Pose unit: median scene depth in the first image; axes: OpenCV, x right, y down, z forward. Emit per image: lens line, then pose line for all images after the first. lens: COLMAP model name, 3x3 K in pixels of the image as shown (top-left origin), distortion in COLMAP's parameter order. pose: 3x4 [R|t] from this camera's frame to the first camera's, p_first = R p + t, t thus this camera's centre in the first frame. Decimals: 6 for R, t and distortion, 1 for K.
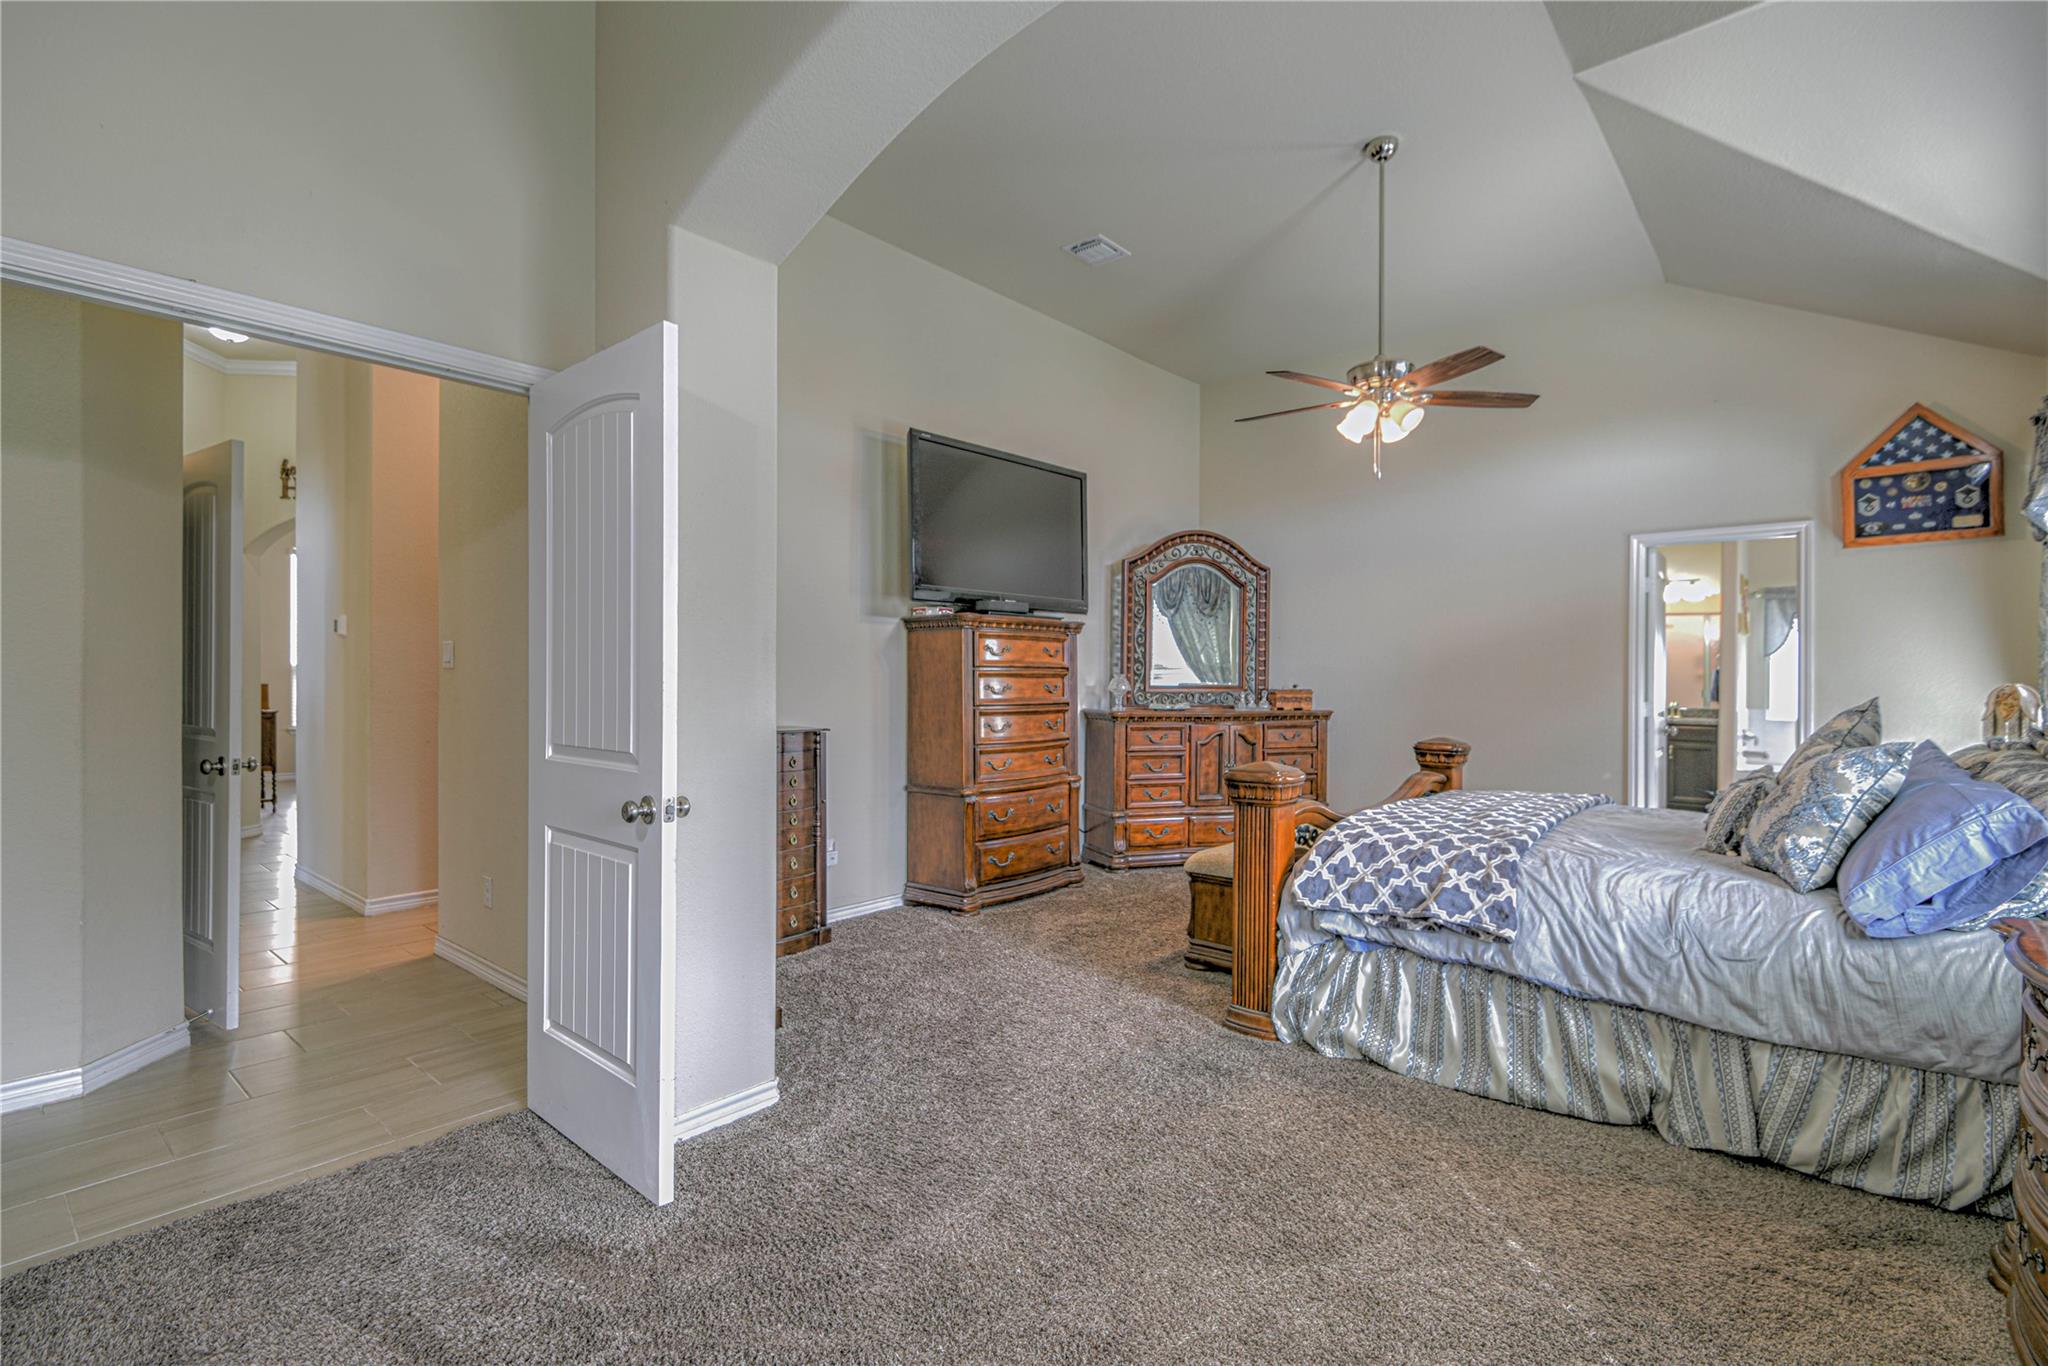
lens RADIAL K [[936.1, 0, 1018.3], [0, 936.1, 680.8], [0, 0, 1]] dist [0.007861, -0.005907]
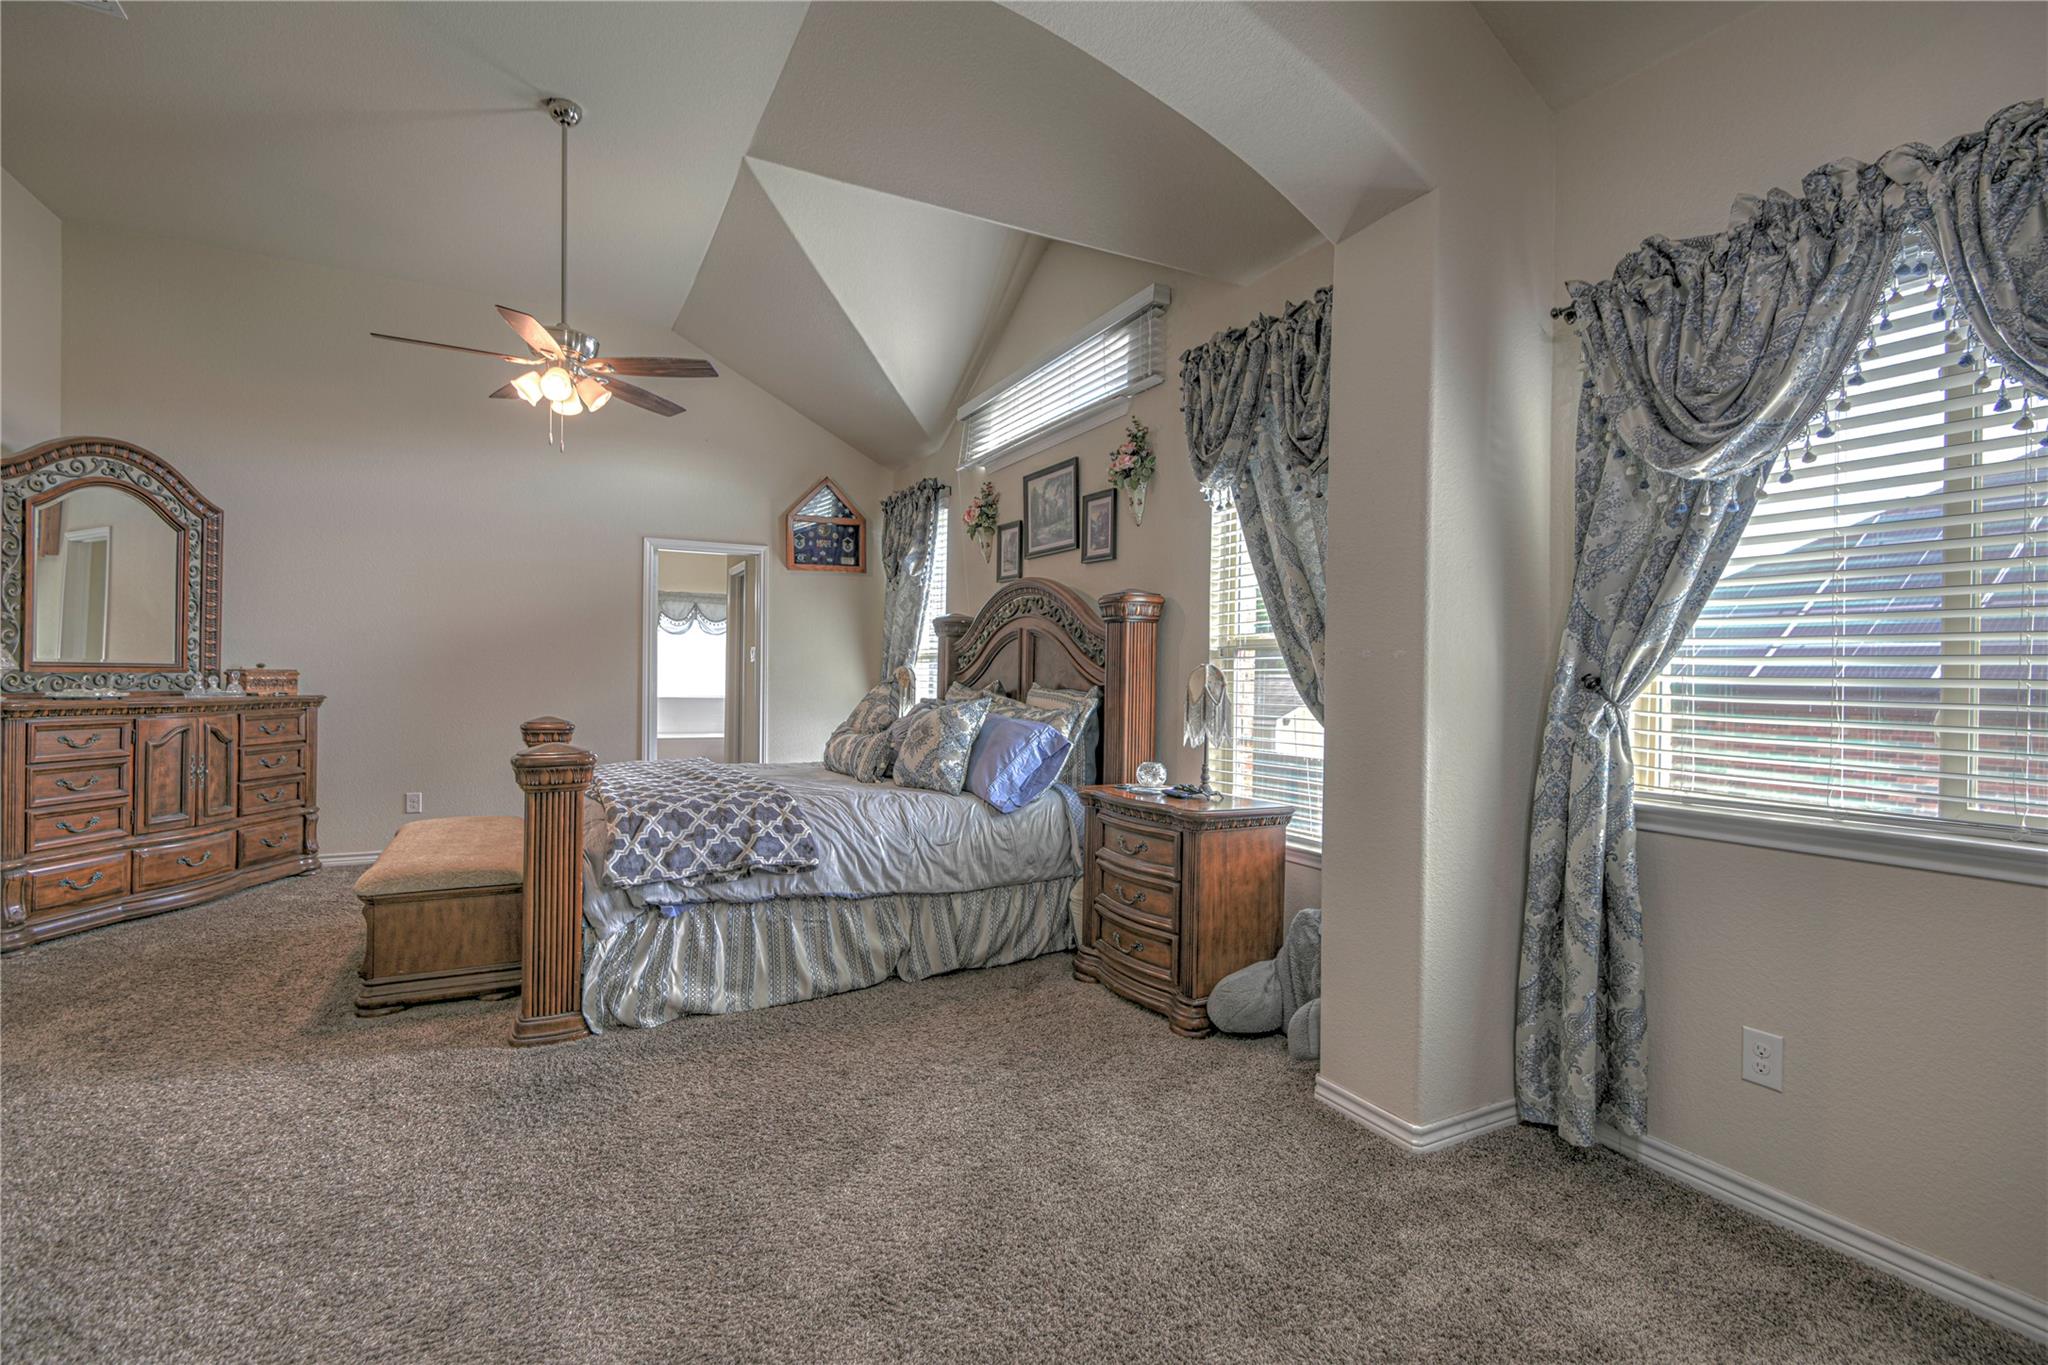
lens RADIAL K [[936.1, 0, 1028.5], [0, 936.1, 679.8], [0, 0, 1]] dist [0.007861, -0.005907]
pose [[0.363256, -0.003617, 0.931682, -0.306753], [-0.007040, 0.999953, 0.006627, 0.011220], [-0.931663, -0.008967, 0.363214, 0.170750]]
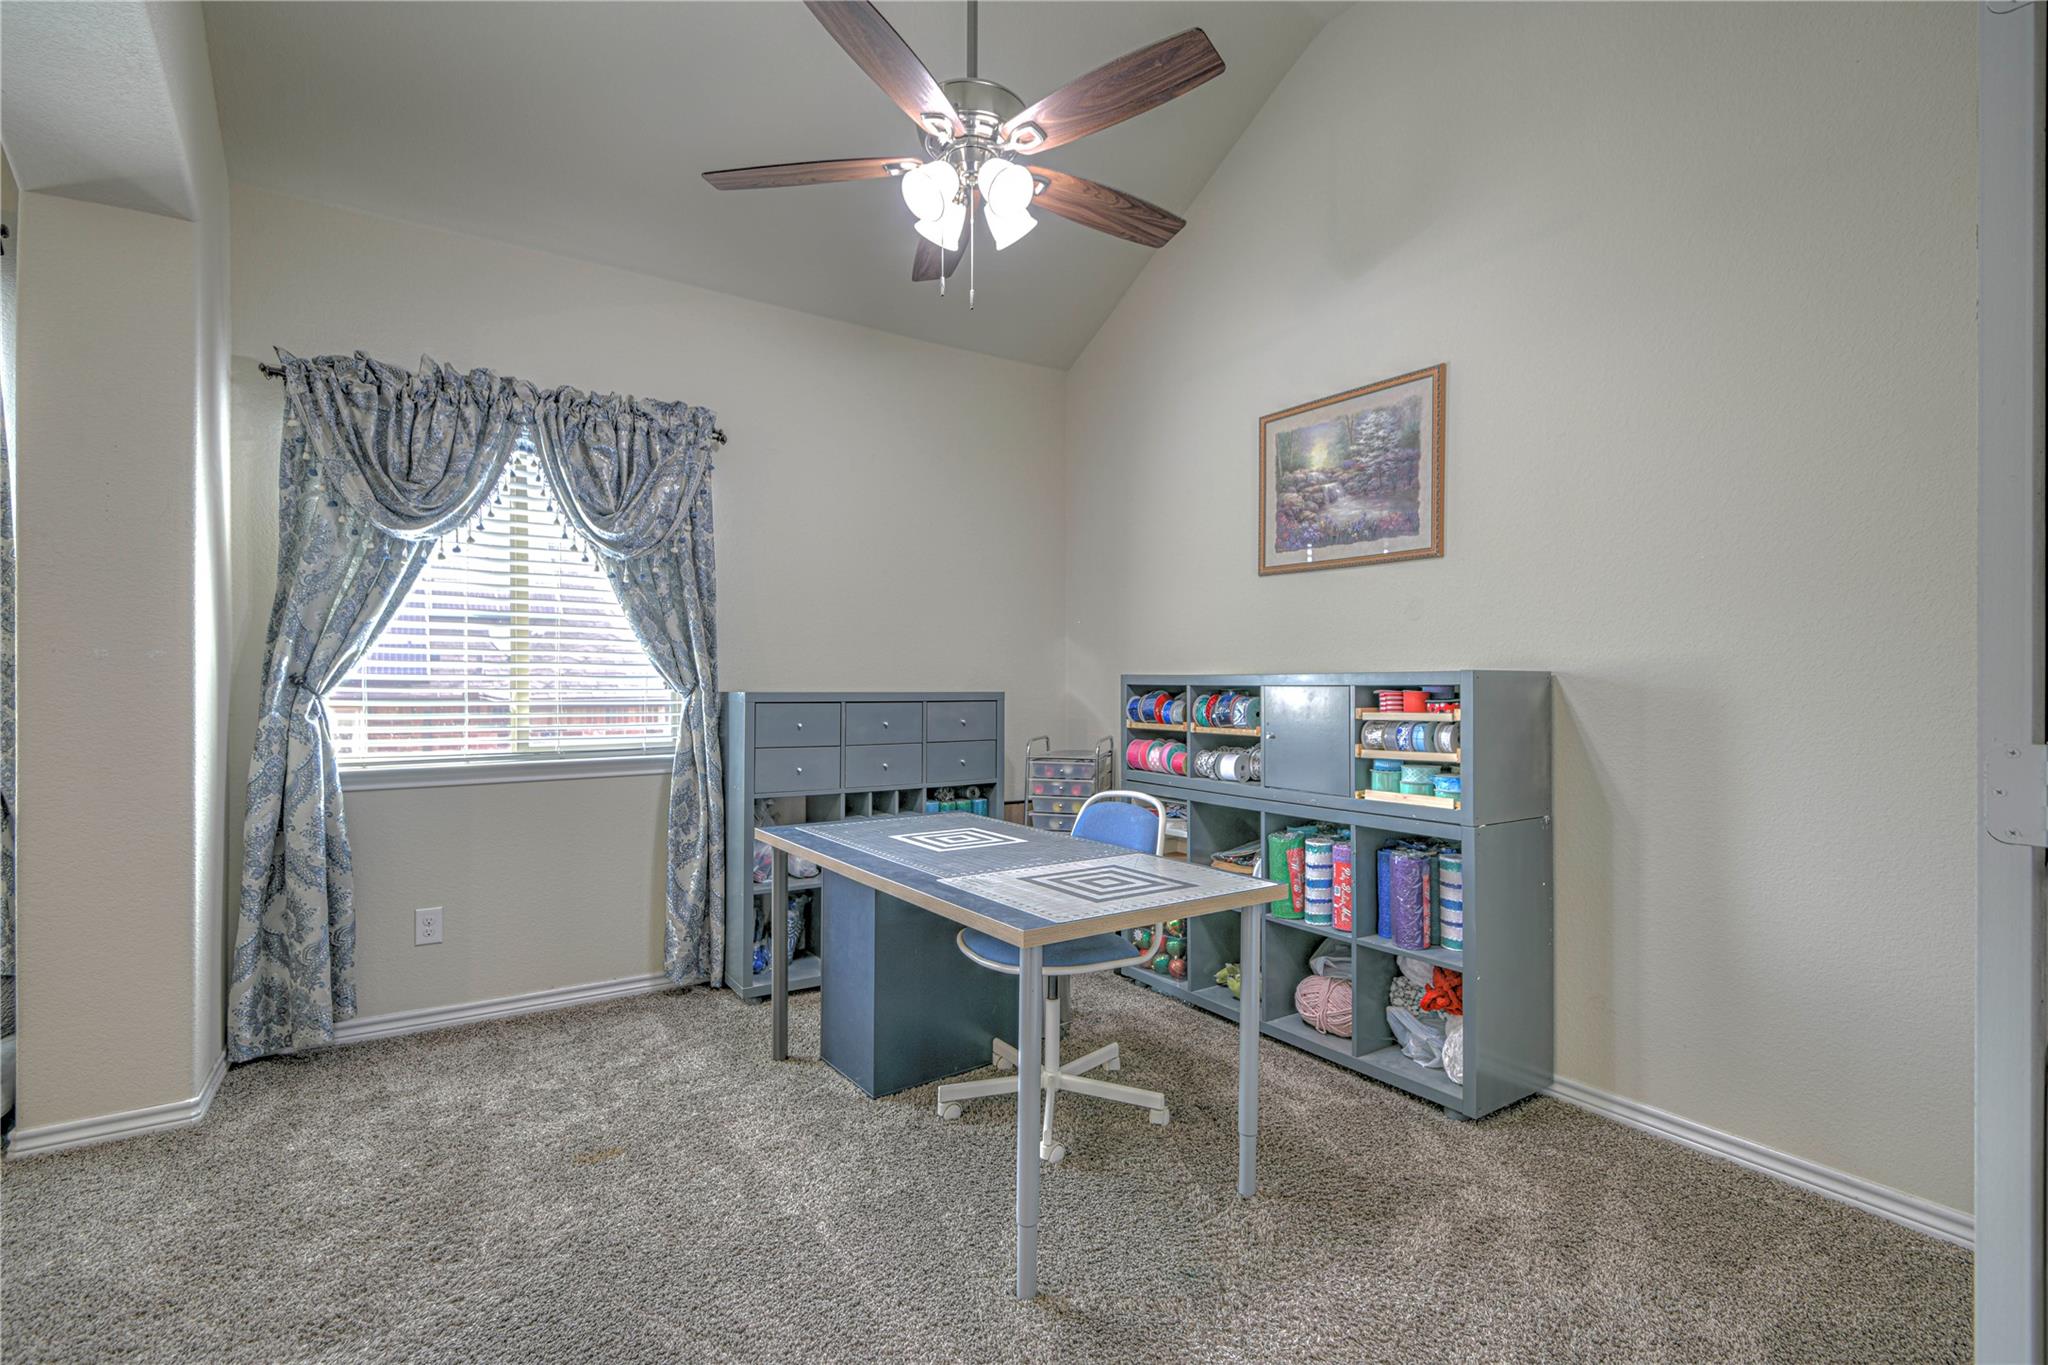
lens RADIAL K [[936.1, 0, 1035.4], [0, 936.1, 680.3], [0, 0, 1]] dist [0.007861, -0.005907]
pose [[-0.960708, -0.006341, 0.277488, -0.377405], [-0.004803, 0.999969, 0.006225, 0.007668], [-0.277519, 0.004648, -0.960709, 0.562541]]
